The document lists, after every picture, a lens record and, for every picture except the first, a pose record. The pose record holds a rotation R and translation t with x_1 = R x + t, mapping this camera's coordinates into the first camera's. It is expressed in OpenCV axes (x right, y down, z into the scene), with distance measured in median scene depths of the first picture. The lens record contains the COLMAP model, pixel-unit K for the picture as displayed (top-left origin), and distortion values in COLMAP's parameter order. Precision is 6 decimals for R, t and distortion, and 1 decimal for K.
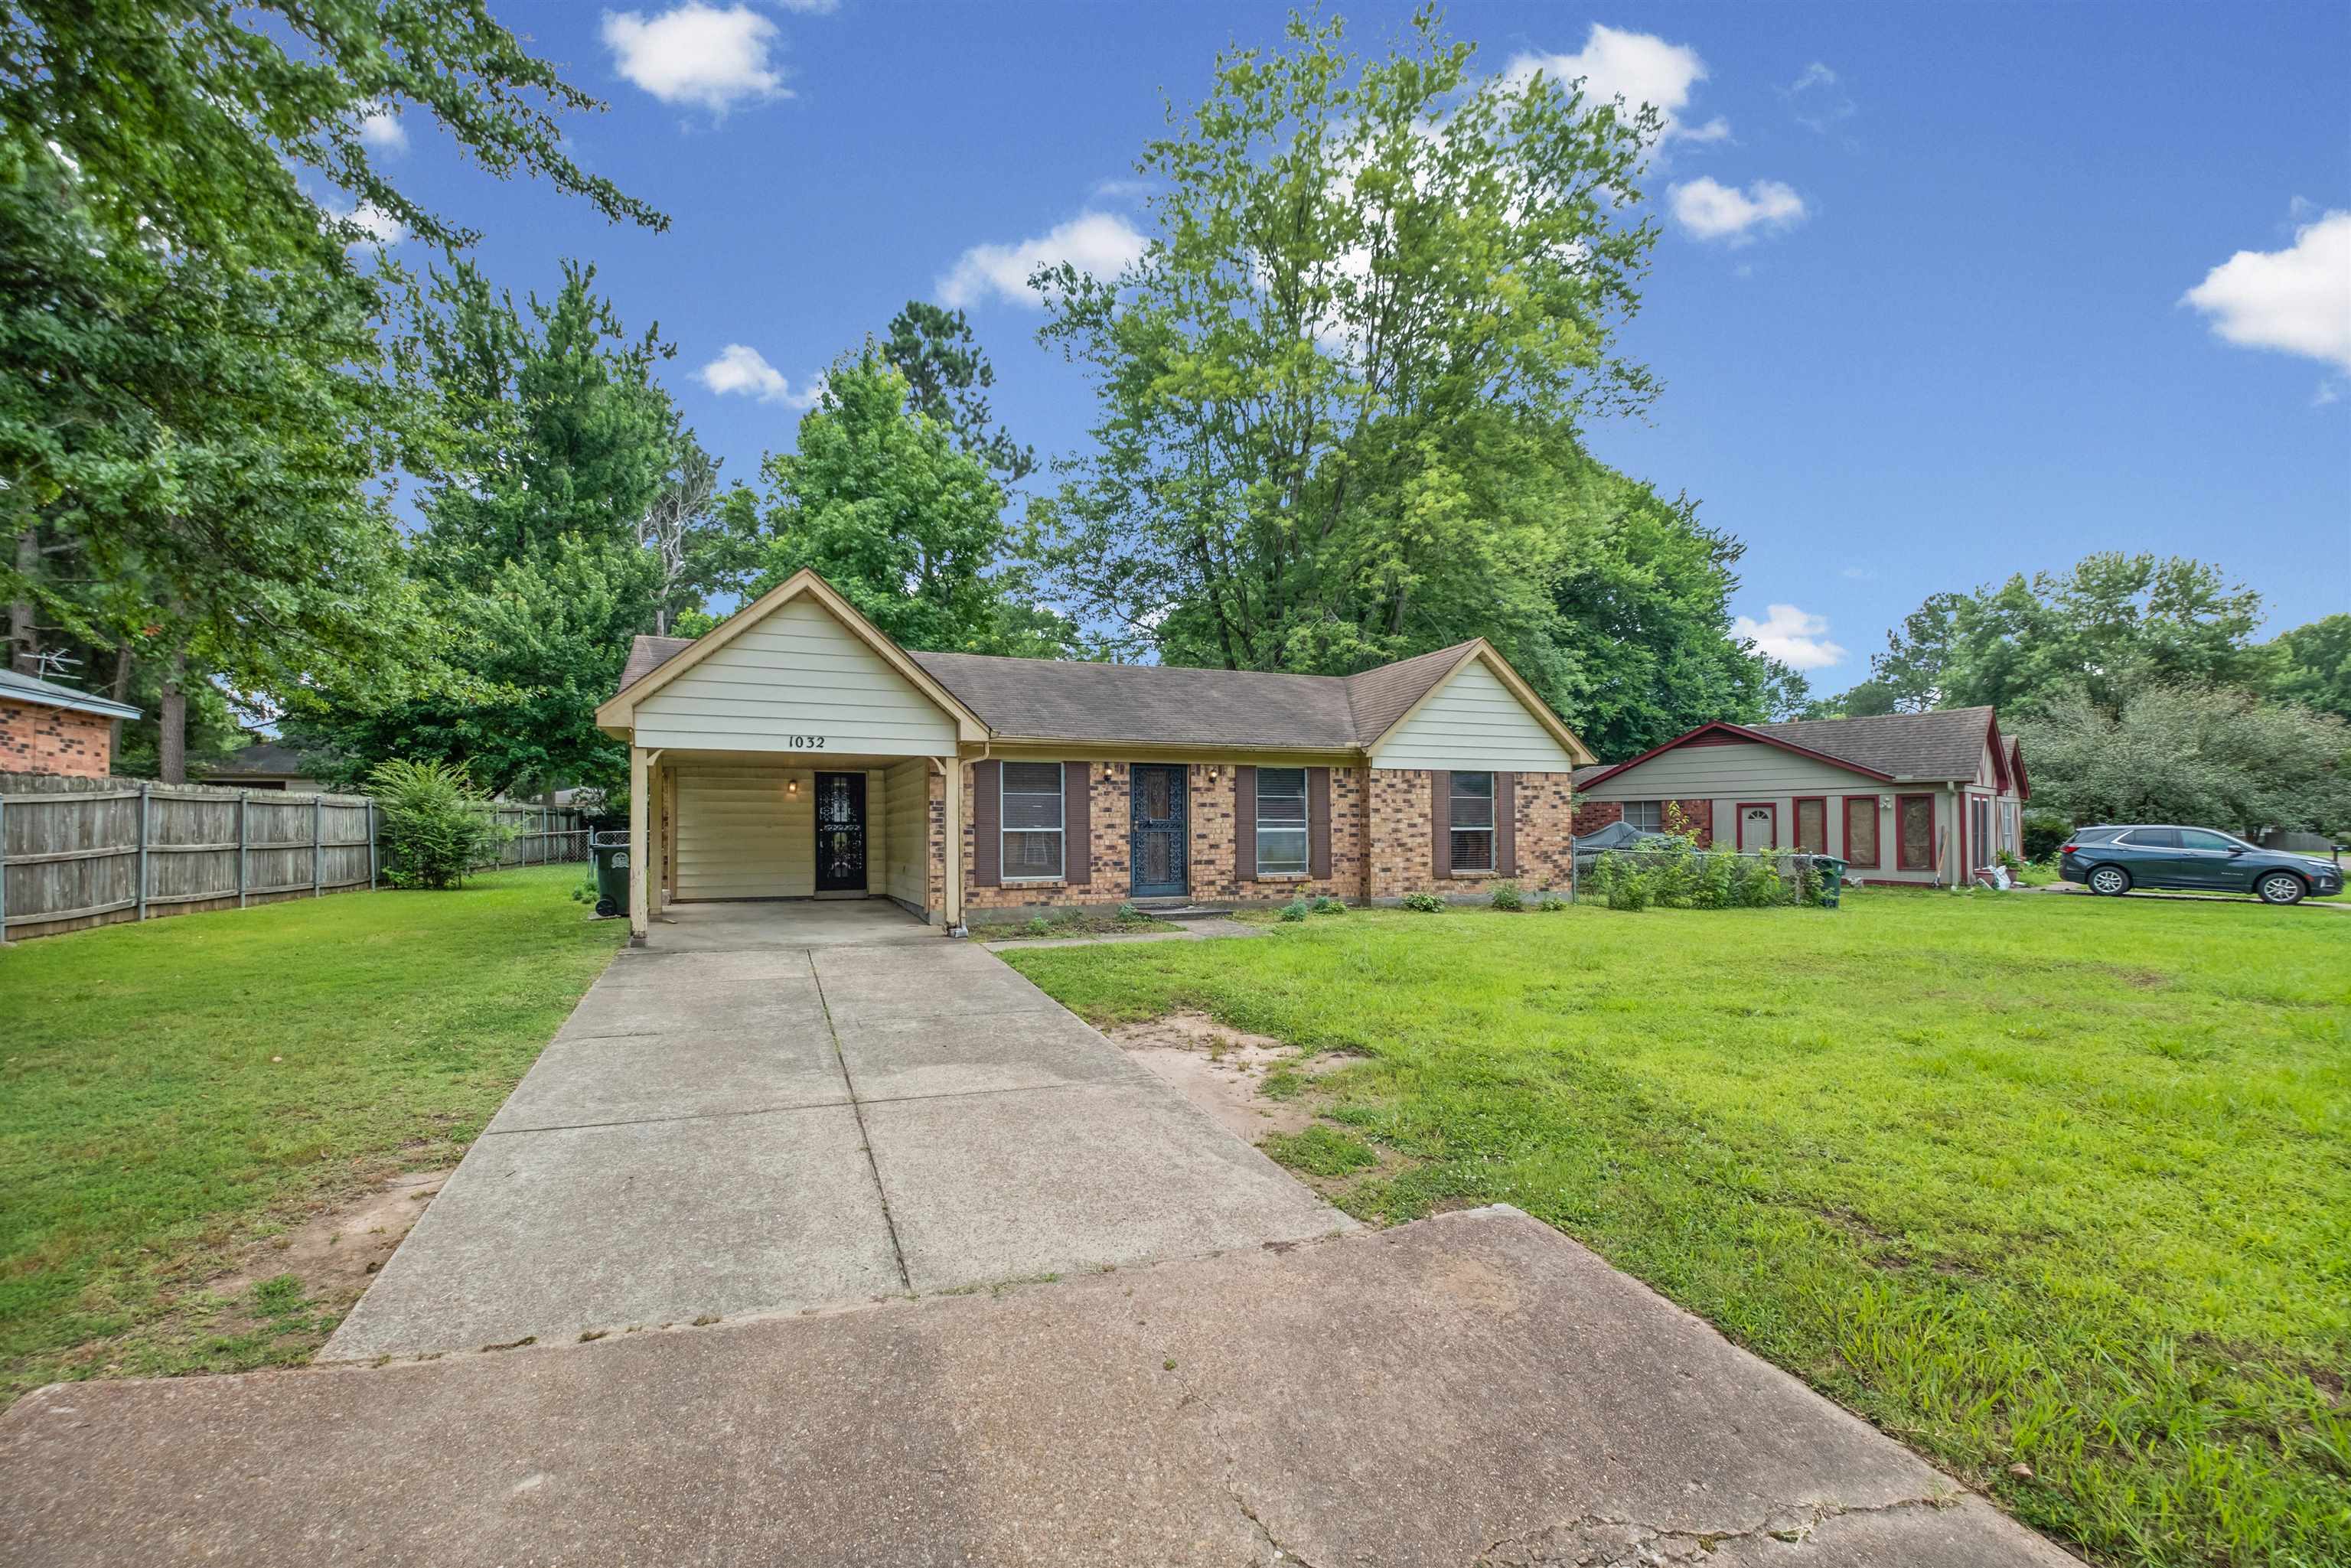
lens RADIAL K [[1040.2, 0, 1133.4], [0, 1040.2, 832.7], [0, 0, 1]] dist [0.000830, -0.002013]
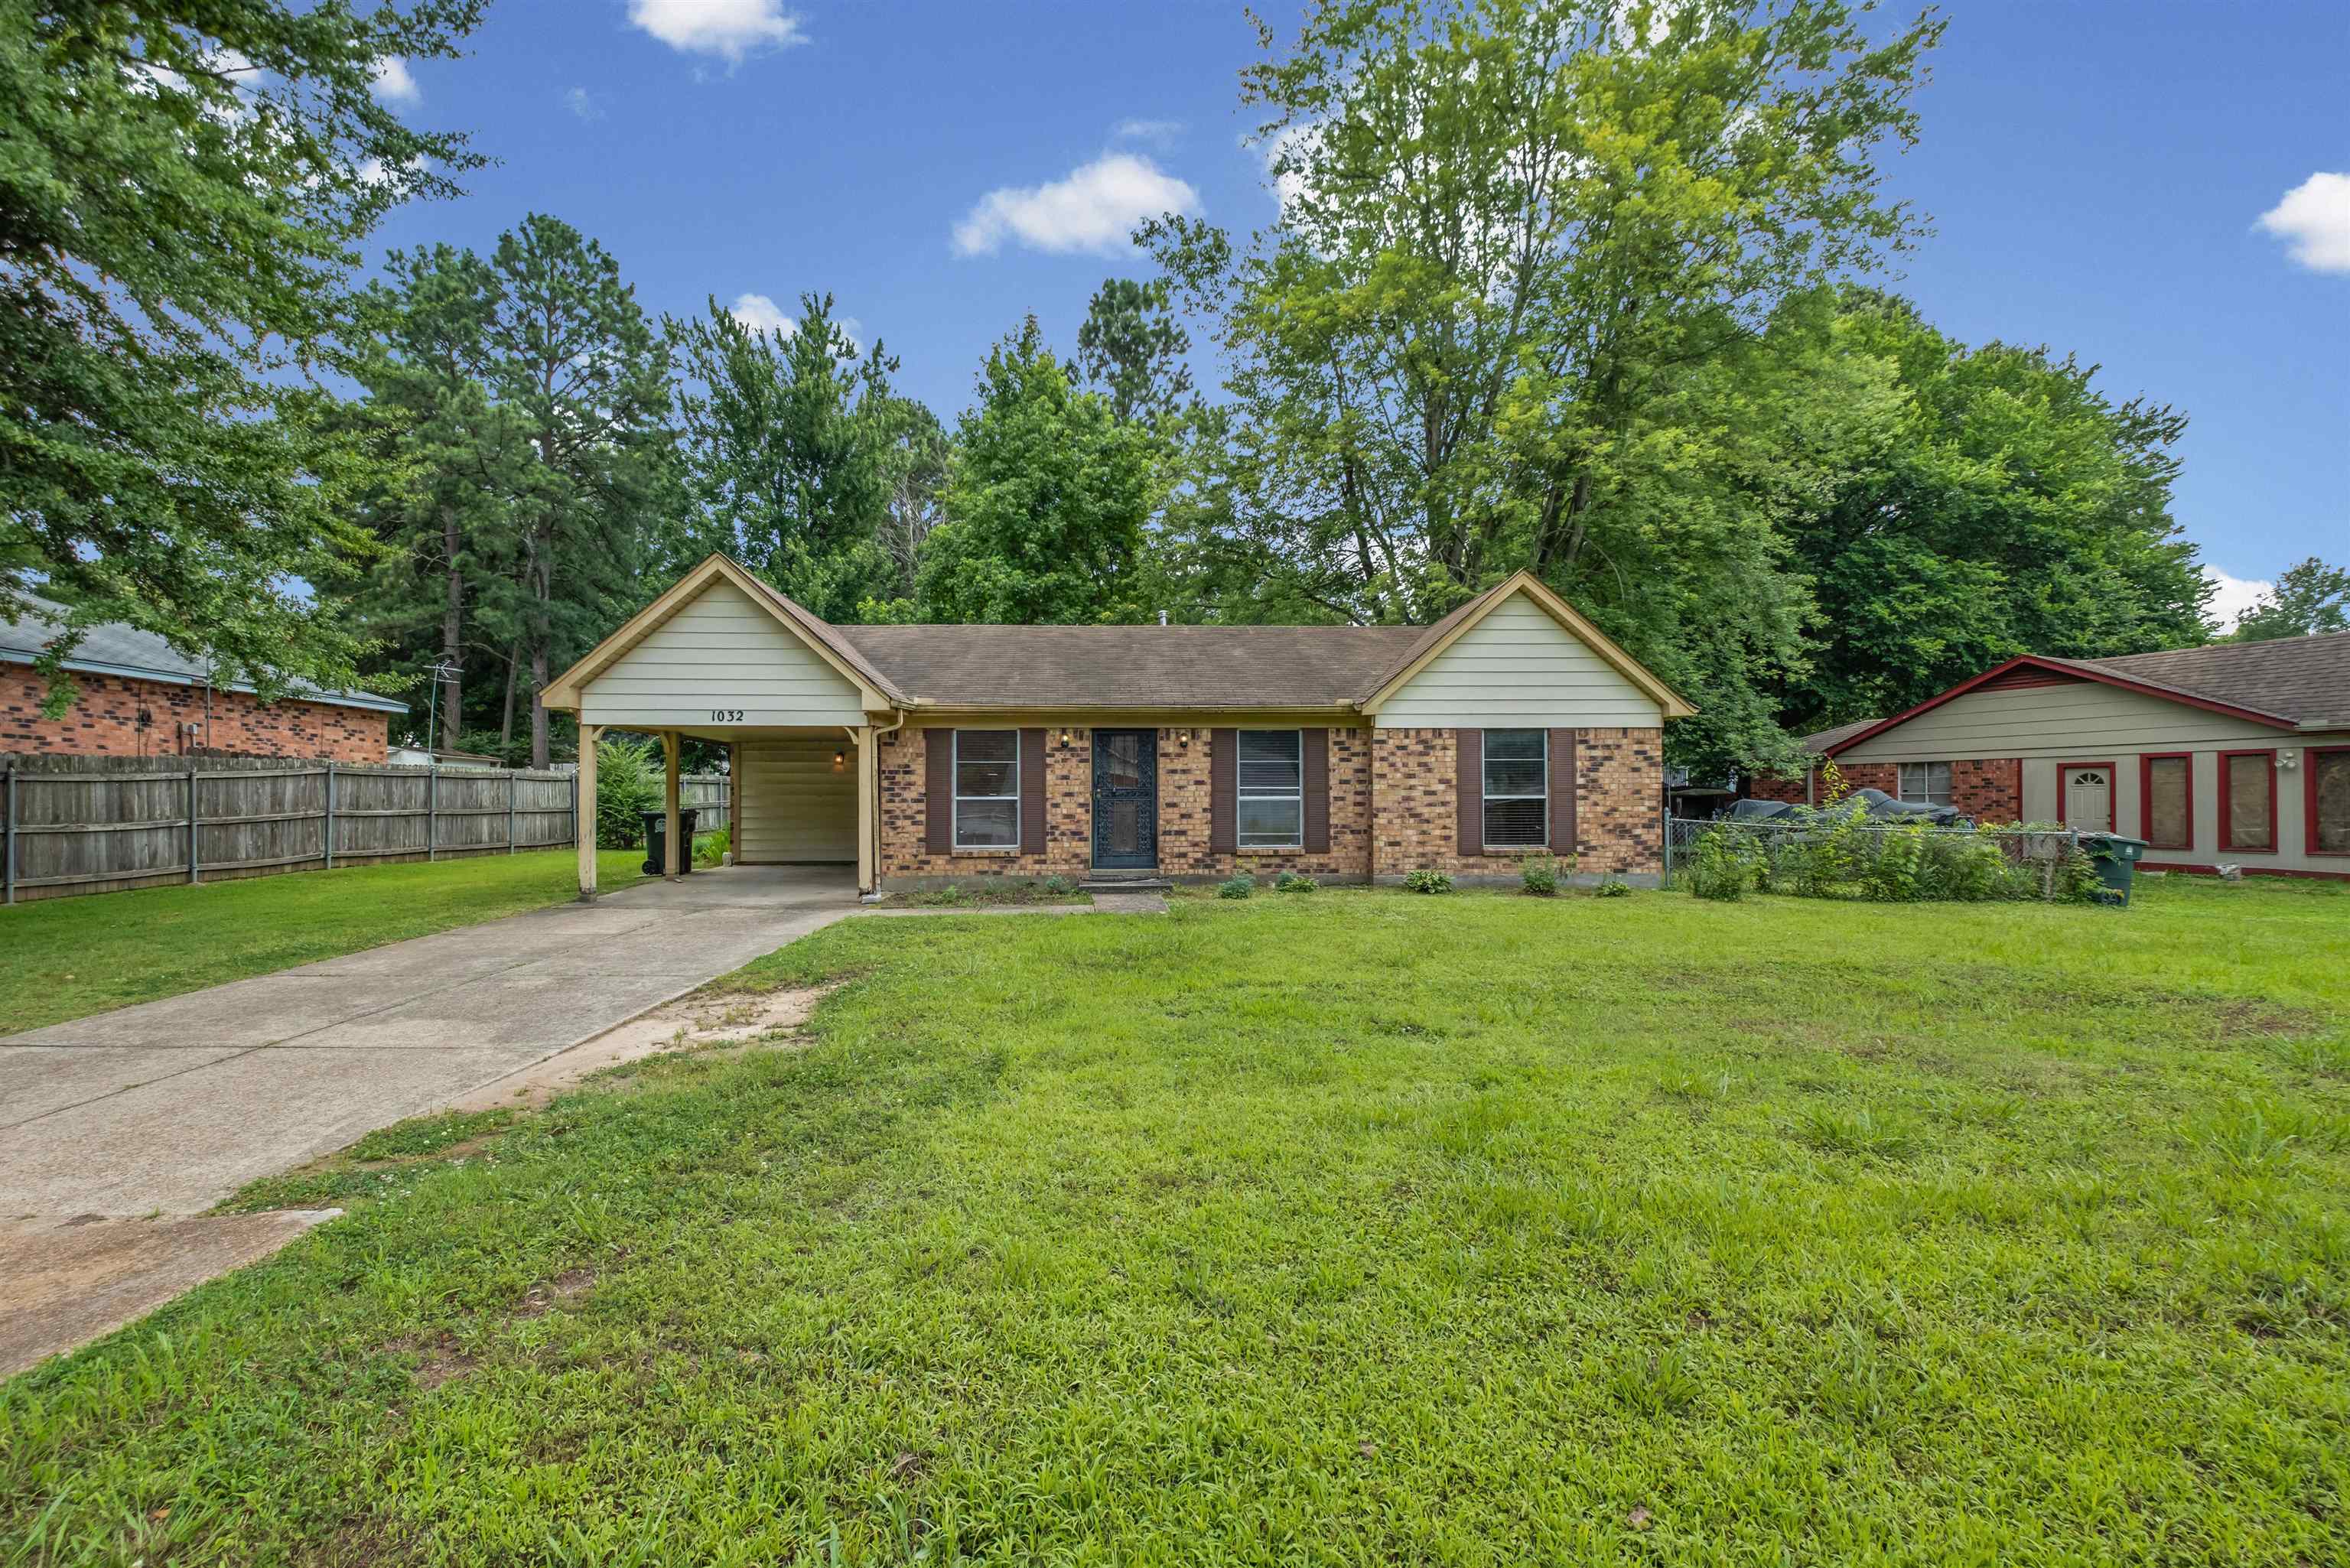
lens RADIAL K [[1039.8, 0, 1107.7], [0, 1039.8, 810.7], [0, 0, 1]] dist [0.000830, -0.002013]
pose [[0.939628, 0.003036, -0.342185, 0.314278], [-0.000845, 0.999978, 0.006554, 0.002327], [0.342197, -0.005869, 0.939610, 0.096697]]
